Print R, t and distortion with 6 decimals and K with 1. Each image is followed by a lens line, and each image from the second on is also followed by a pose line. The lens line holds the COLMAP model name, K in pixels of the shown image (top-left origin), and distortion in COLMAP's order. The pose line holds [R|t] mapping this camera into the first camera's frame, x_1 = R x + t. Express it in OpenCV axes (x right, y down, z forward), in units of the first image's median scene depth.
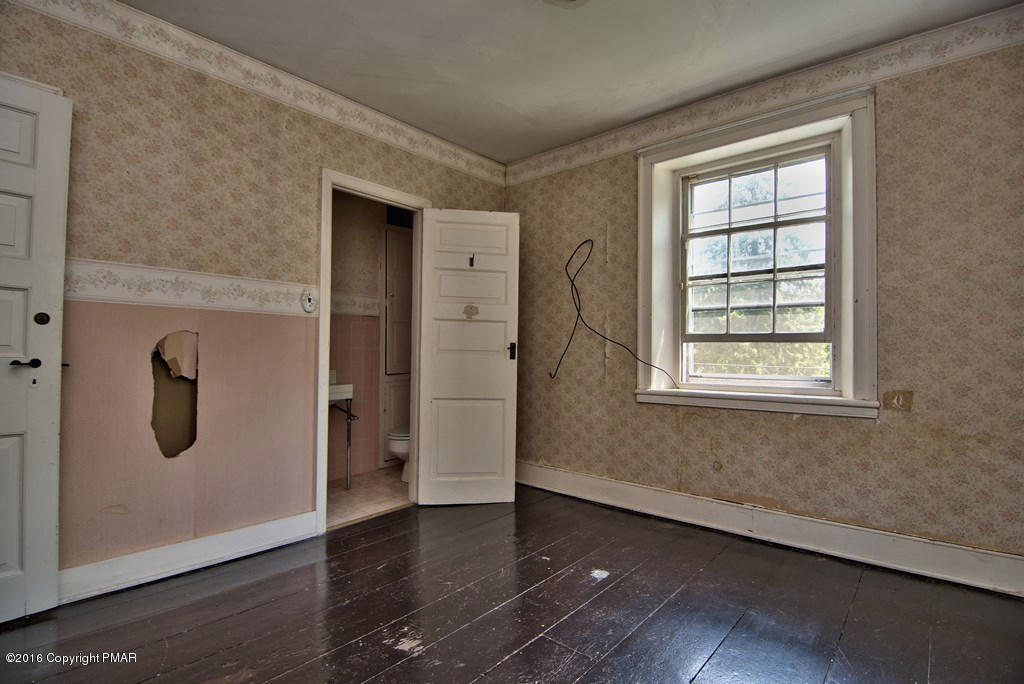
lens RADIAL K [[494.0, 0, 513.6], [0, 494.0, 345.1], [0, 0, 1]] dist [-0.008895, -0.008890]
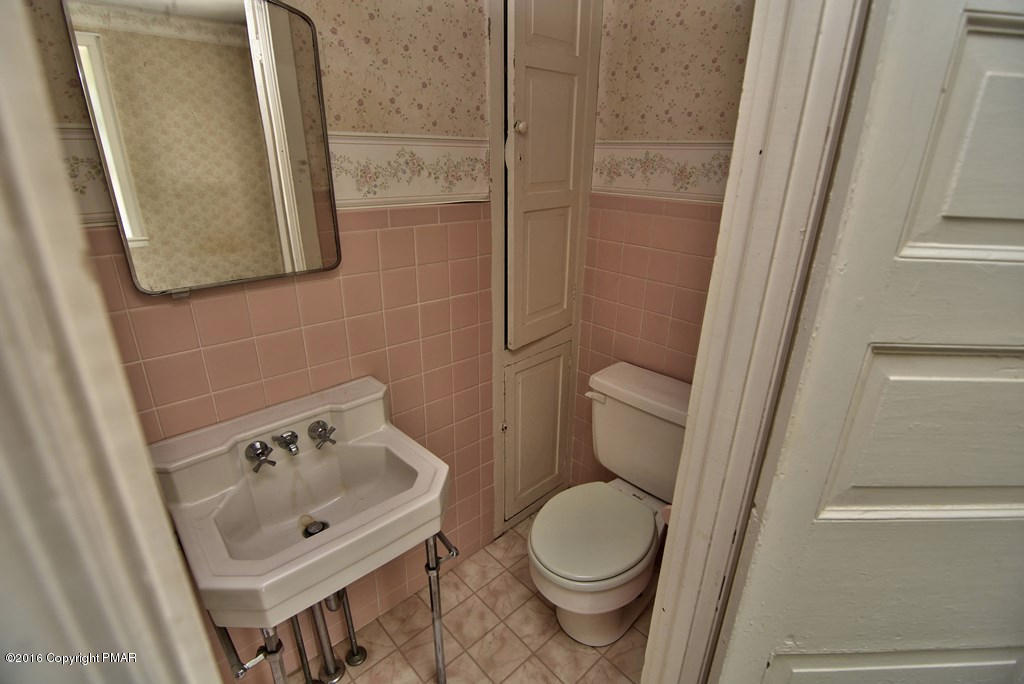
lens RADIAL K [[494.0, 0, 510.2], [0, 494.0, 338.7], [0, 0, 1]] dist [-0.008895, -0.008890]
pose [[0.994062, 0.042163, -0.100310, -0.220142], [-0.001359, 0.926612, 0.376017, -0.098727], [0.108803, -0.373648, 0.921167, 0.654052]]
